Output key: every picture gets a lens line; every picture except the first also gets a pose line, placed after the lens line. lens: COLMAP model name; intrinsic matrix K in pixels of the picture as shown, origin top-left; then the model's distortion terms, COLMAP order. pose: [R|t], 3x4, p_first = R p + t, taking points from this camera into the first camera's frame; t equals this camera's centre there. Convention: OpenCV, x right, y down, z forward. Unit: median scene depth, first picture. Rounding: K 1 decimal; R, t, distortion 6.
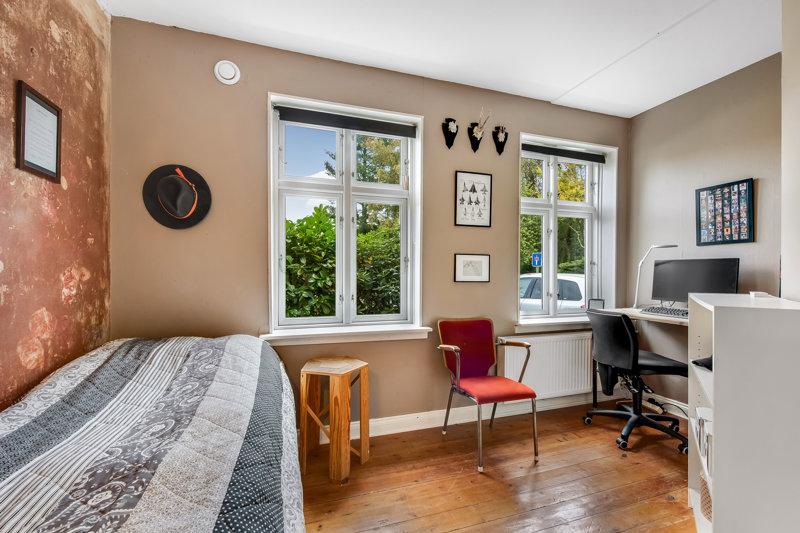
lens RADIAL K [[332.1, 0, 402.8], [0, 332.1, 274.0], [0, 0, 1]] dist [0.002175, -0.000065]
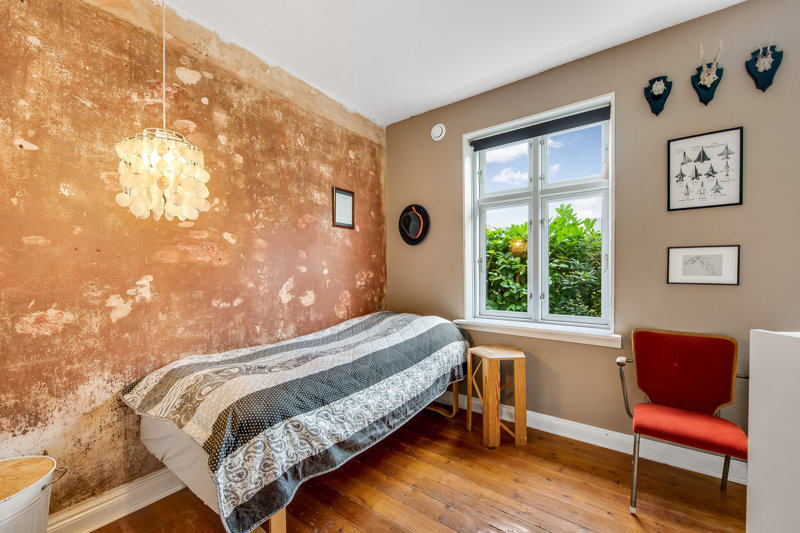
lens RADIAL K [[314.2, 0, 400.4], [0, 314.2, 276.4], [0, 0, 1]] dist [-0.001024, -0.000357]
pose [[0.591325, 0.005584, -0.806414, 0.476534], [0.003149, 0.999952, 0.009234, -0.002274], [0.806427, -0.007999, 0.591279, 0.071805]]
